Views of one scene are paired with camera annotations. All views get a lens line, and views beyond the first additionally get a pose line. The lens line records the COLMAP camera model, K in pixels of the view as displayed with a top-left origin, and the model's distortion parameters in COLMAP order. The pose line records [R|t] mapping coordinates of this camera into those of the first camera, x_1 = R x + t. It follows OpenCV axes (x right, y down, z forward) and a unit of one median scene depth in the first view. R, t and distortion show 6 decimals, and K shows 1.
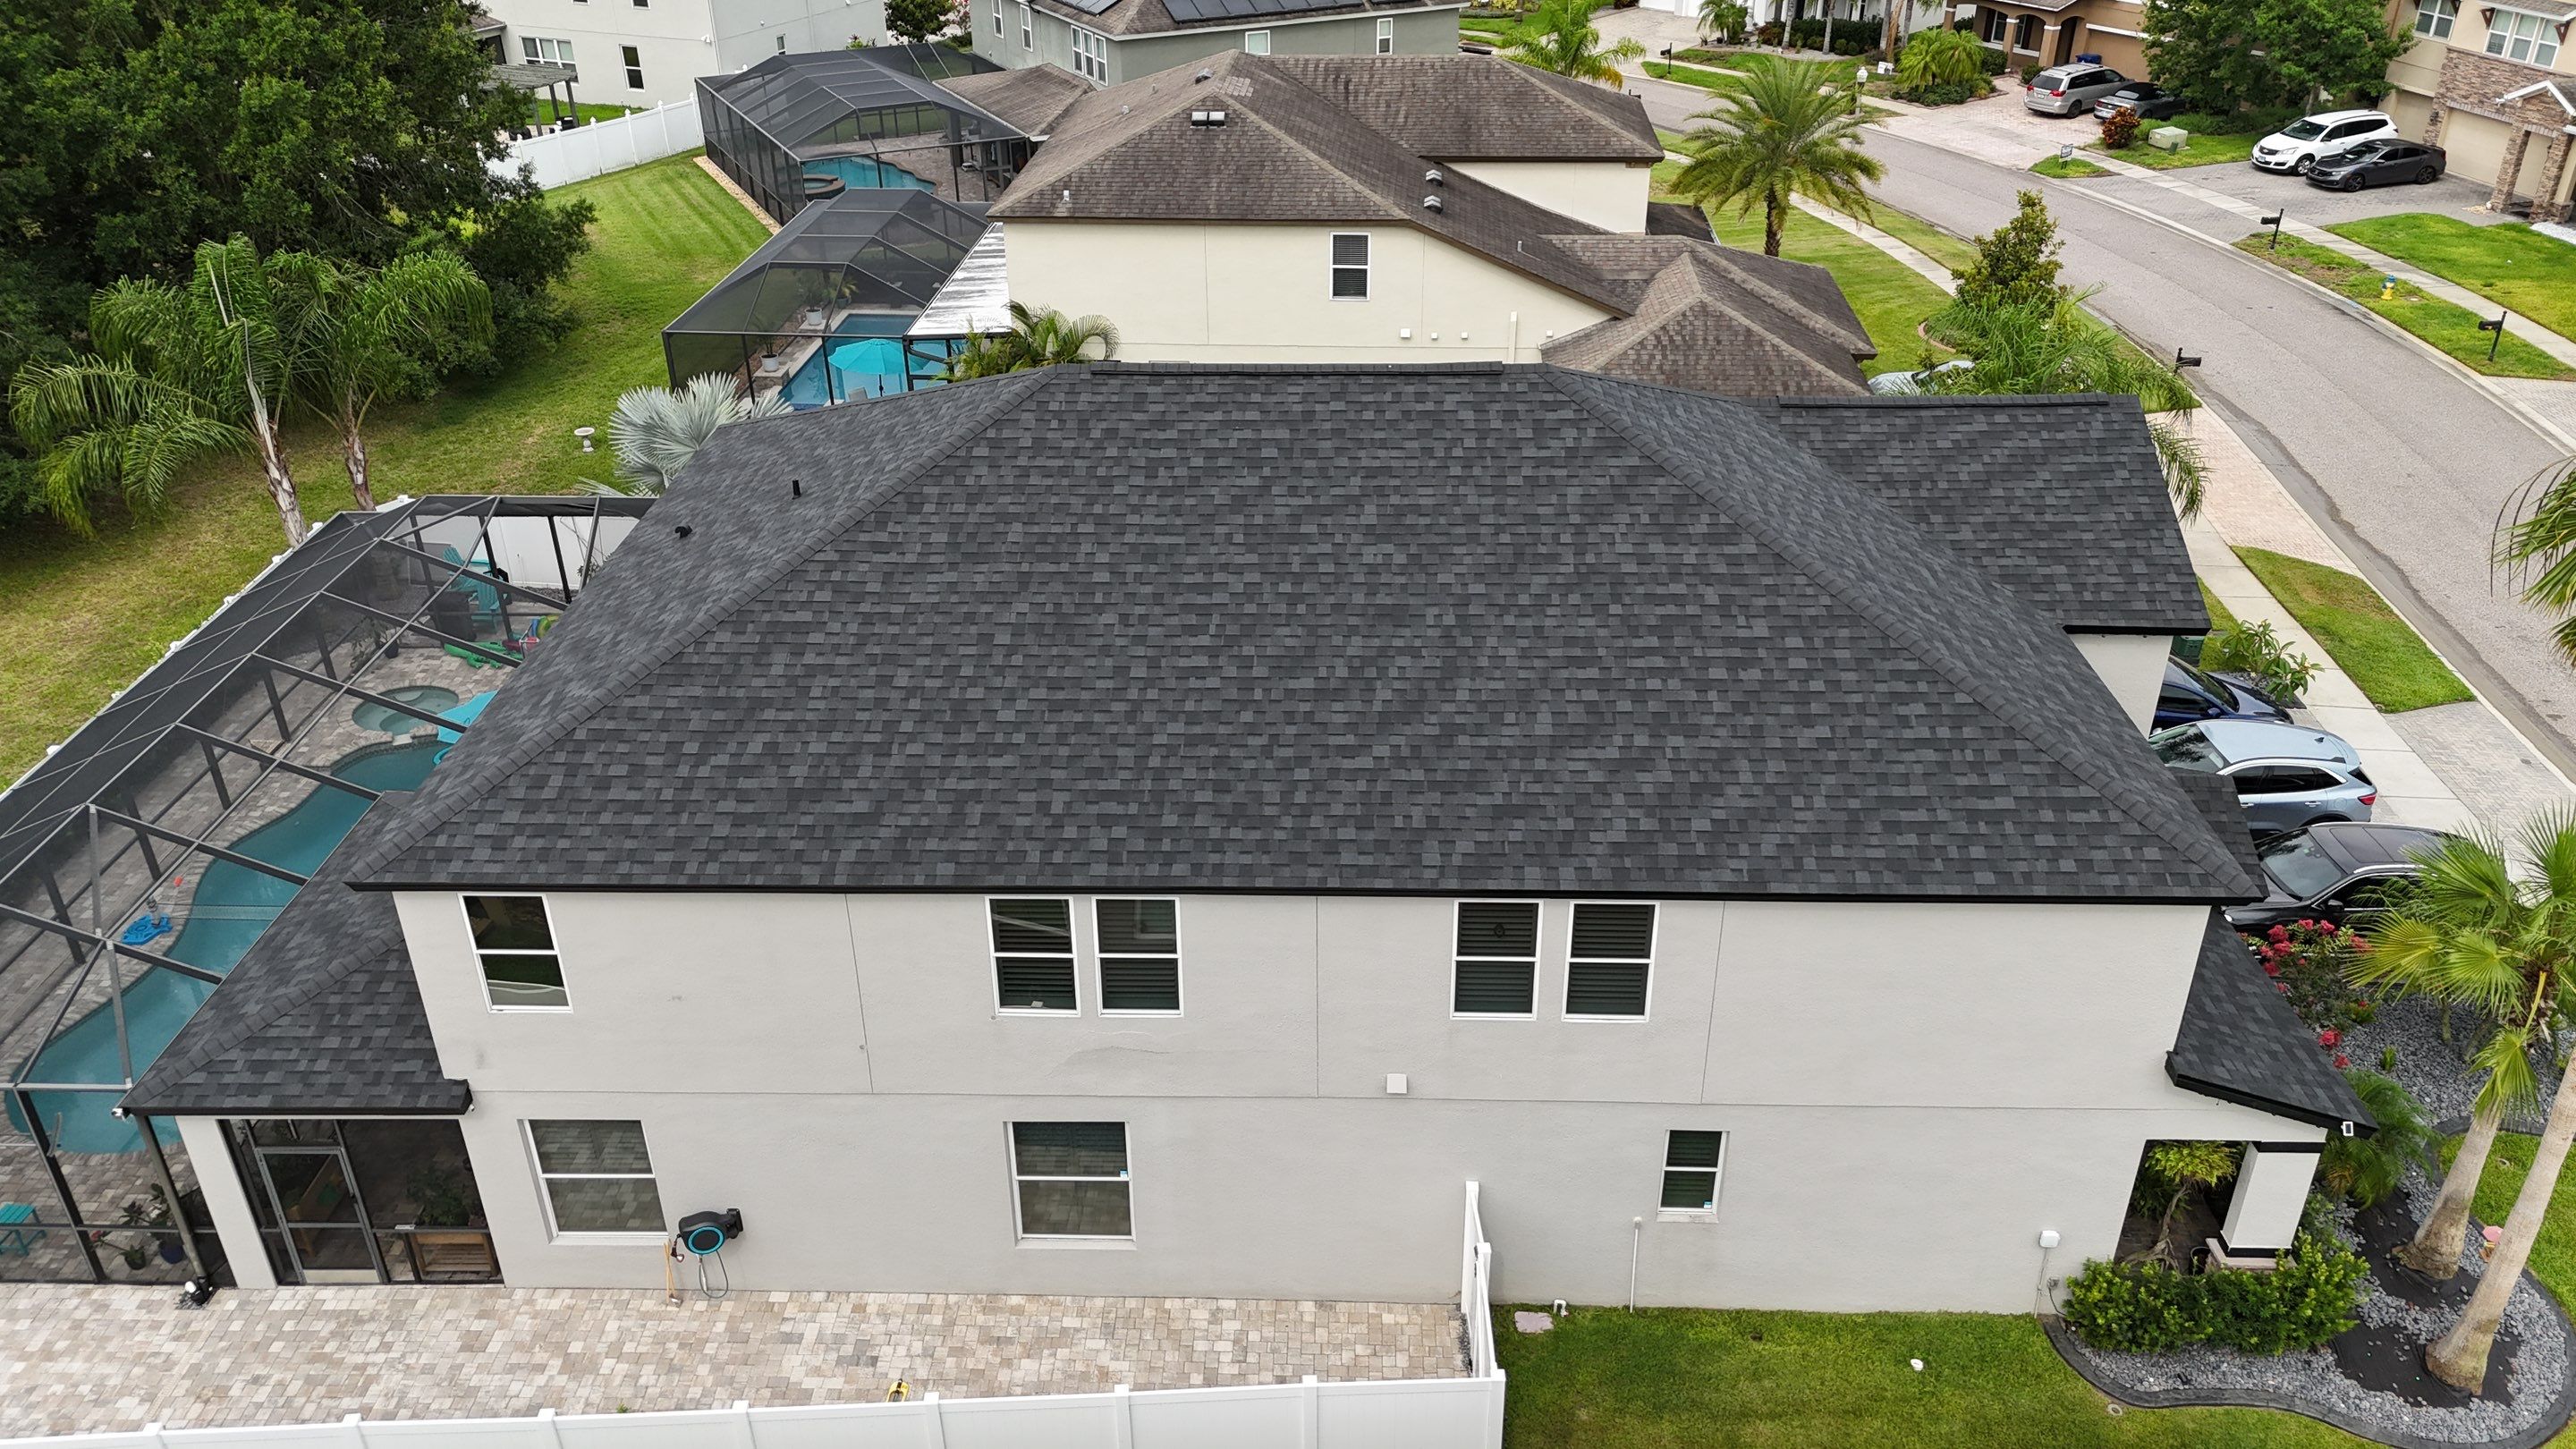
lens RADIAL K [[1899.1, 0, 1287.4], [0, 1899.1, 729.7], [0, 0, 1]] dist [0.083041, -0.088038]
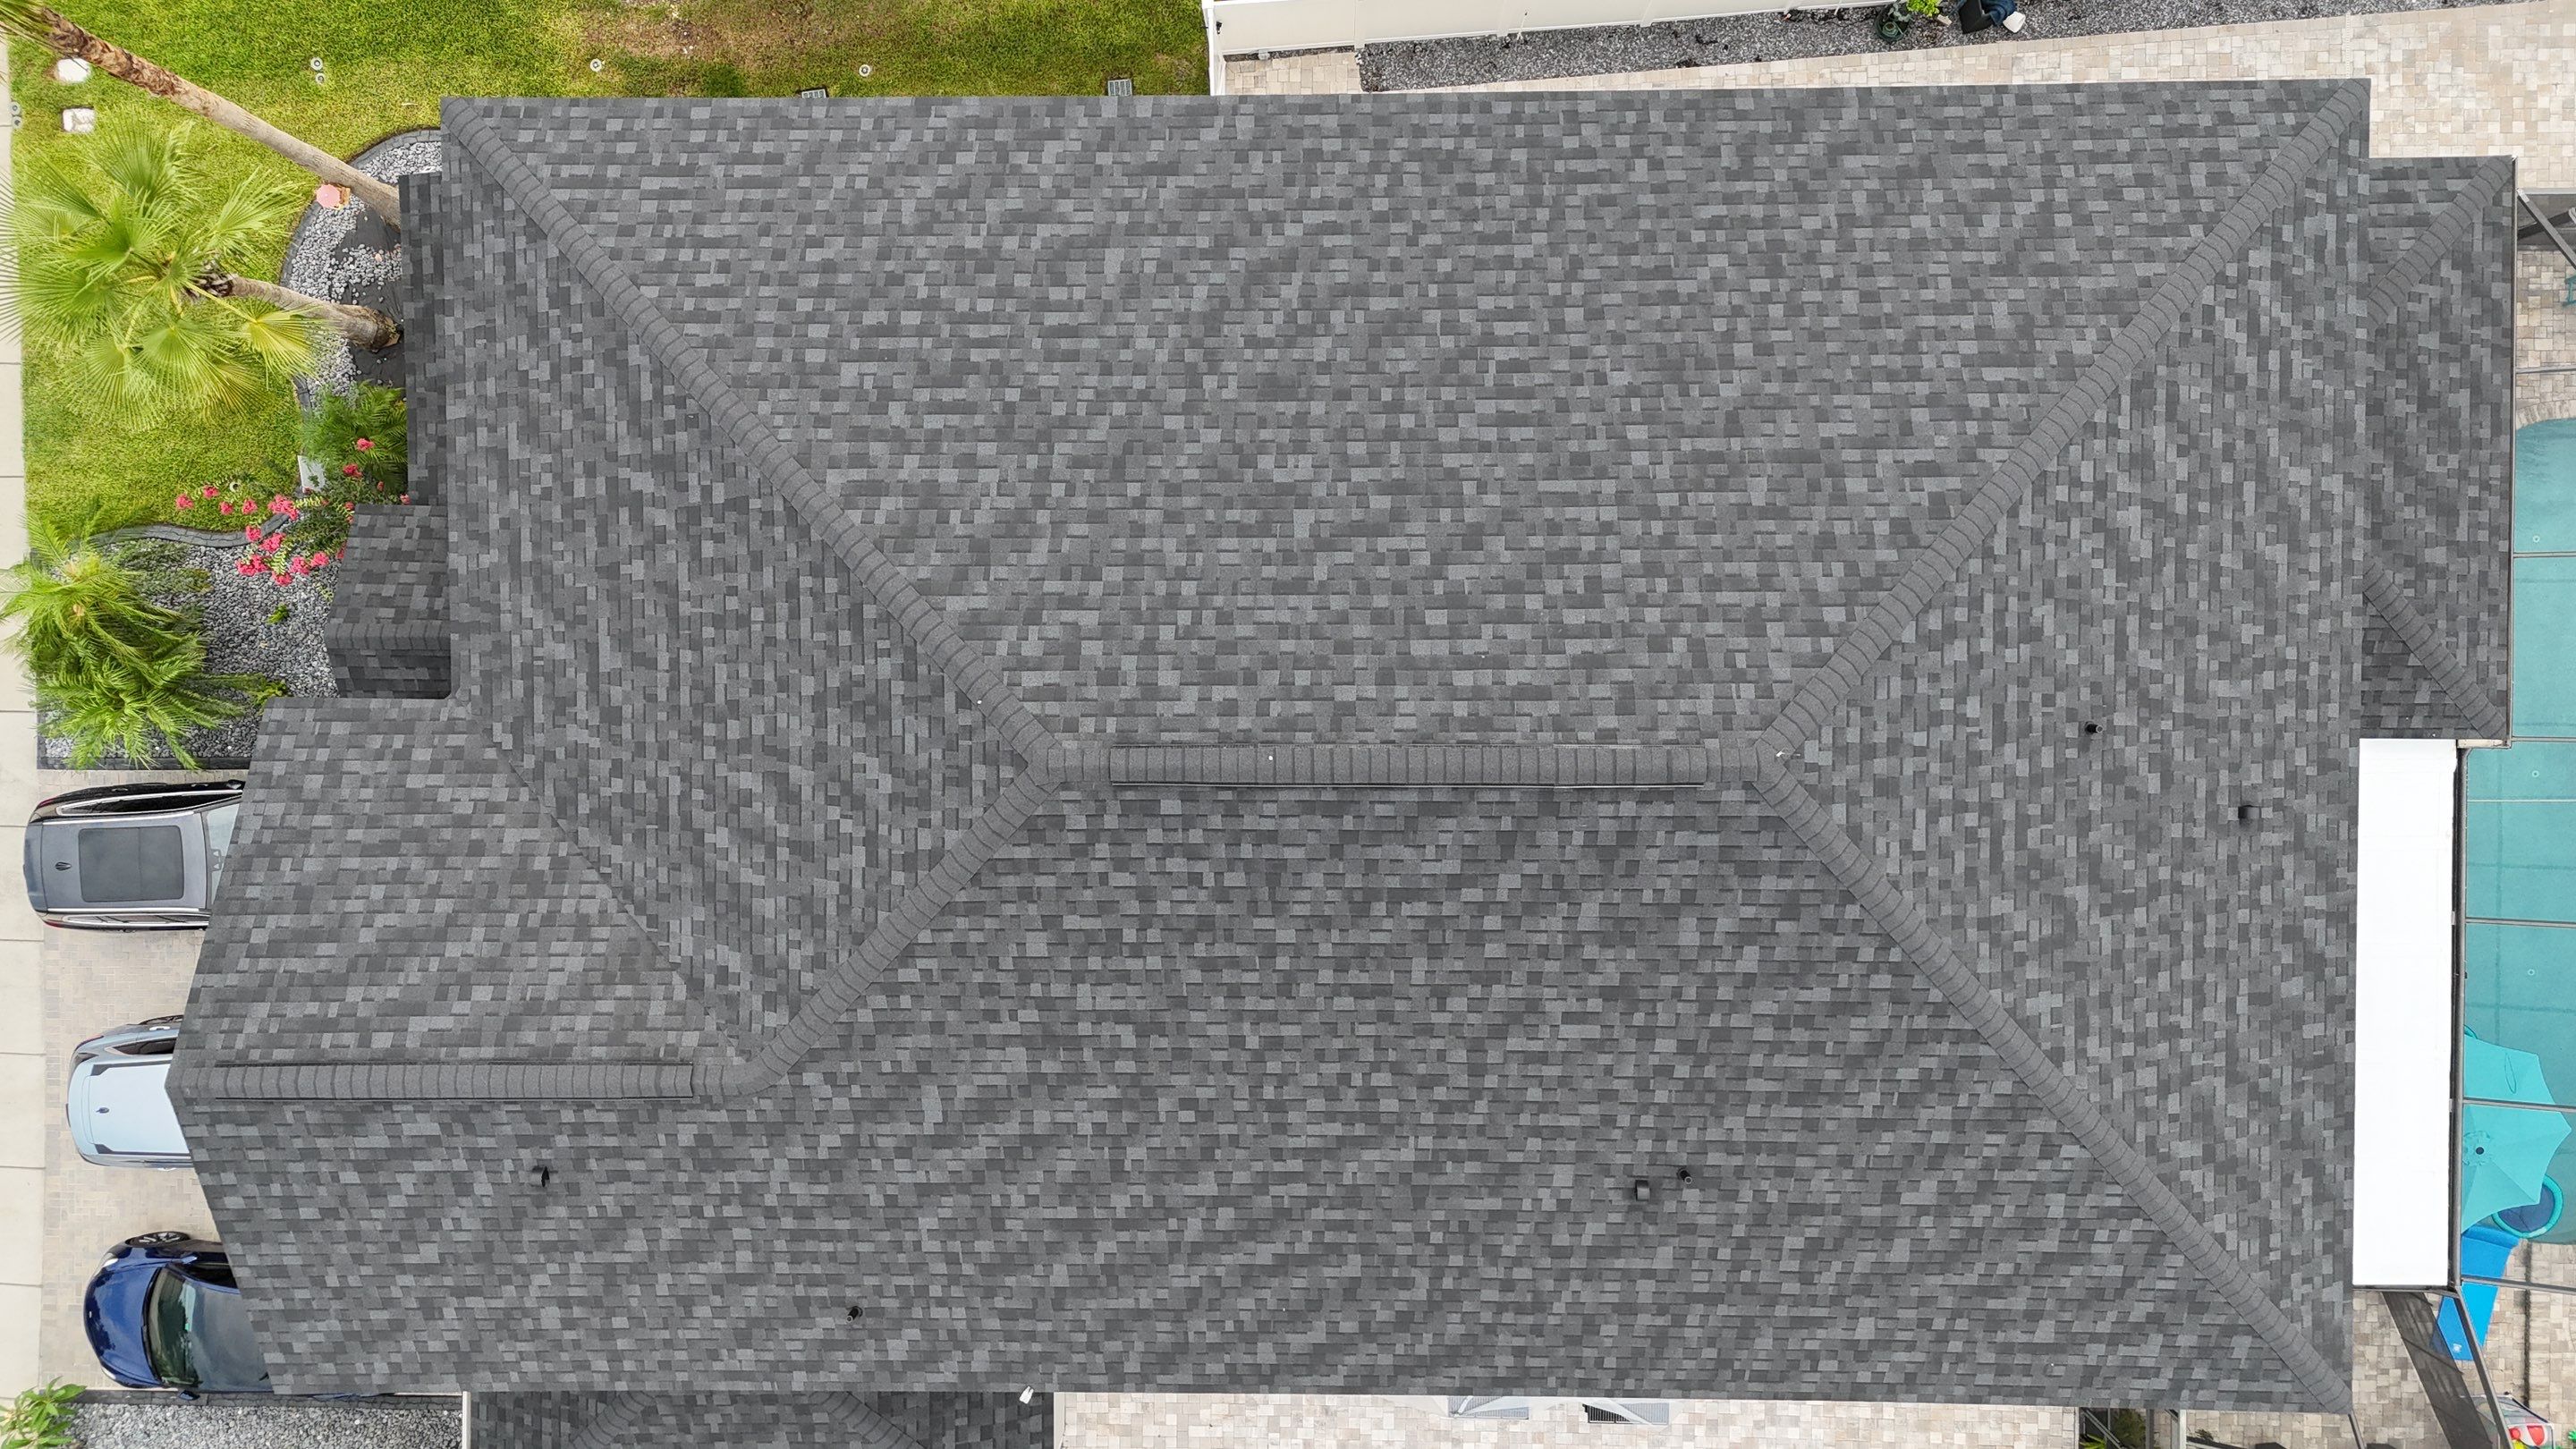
lens RADIAL K [[1899.1, 0, 1278.4], [0, 1899.1, 713.8], [0, 0, 1]] dist [0.083041, -0.088038]
pose [[-0.998884, 0.026183, 0.039309, 0.026088], [0.020473, -0.509988, 0.859938, -0.870738], [0.042563, 0.859783, 0.508883, 0.708759]]
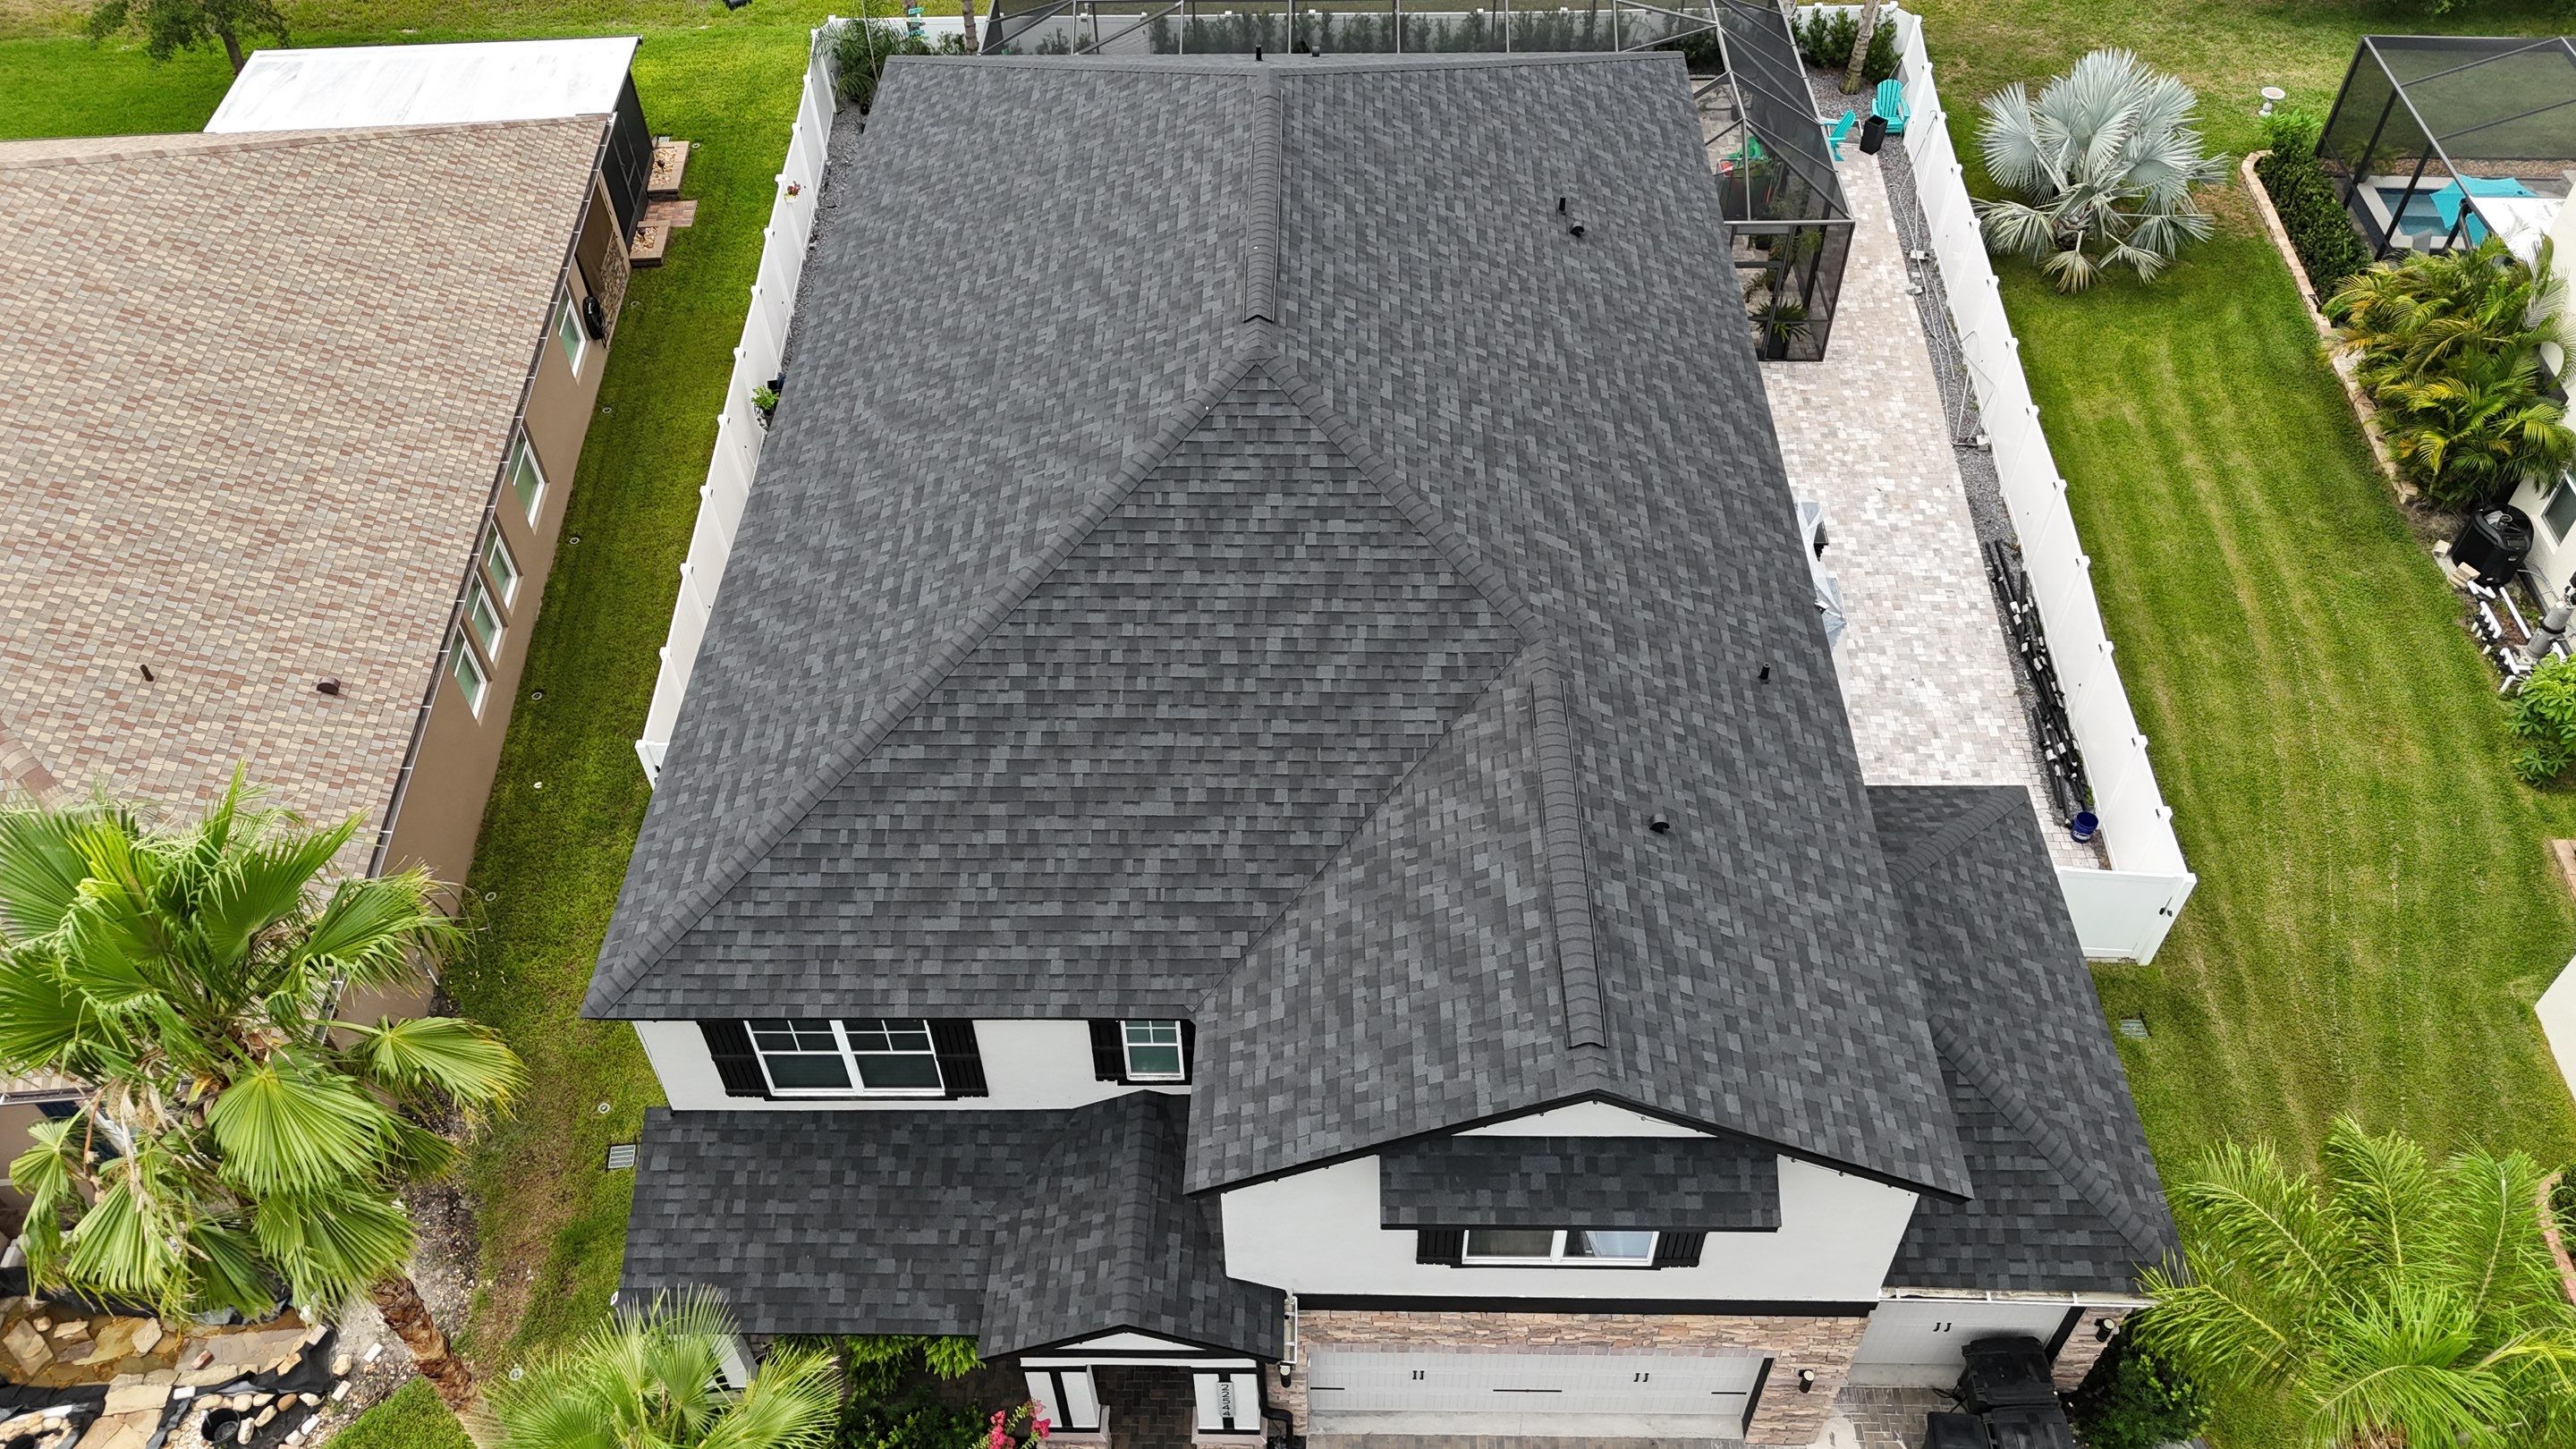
lens RADIAL K [[1899.1, 0, 1280.1], [0, 1899.1, 719.2], [0, 0, 1]] dist [0.083041, -0.088038]
pose [[0.009072, 0.738615, -0.674067, 0.973817], [-0.476003, 0.596011, 0.646678, -0.752527], [0.879397, 0.314991, 0.356990, 0.832973]]
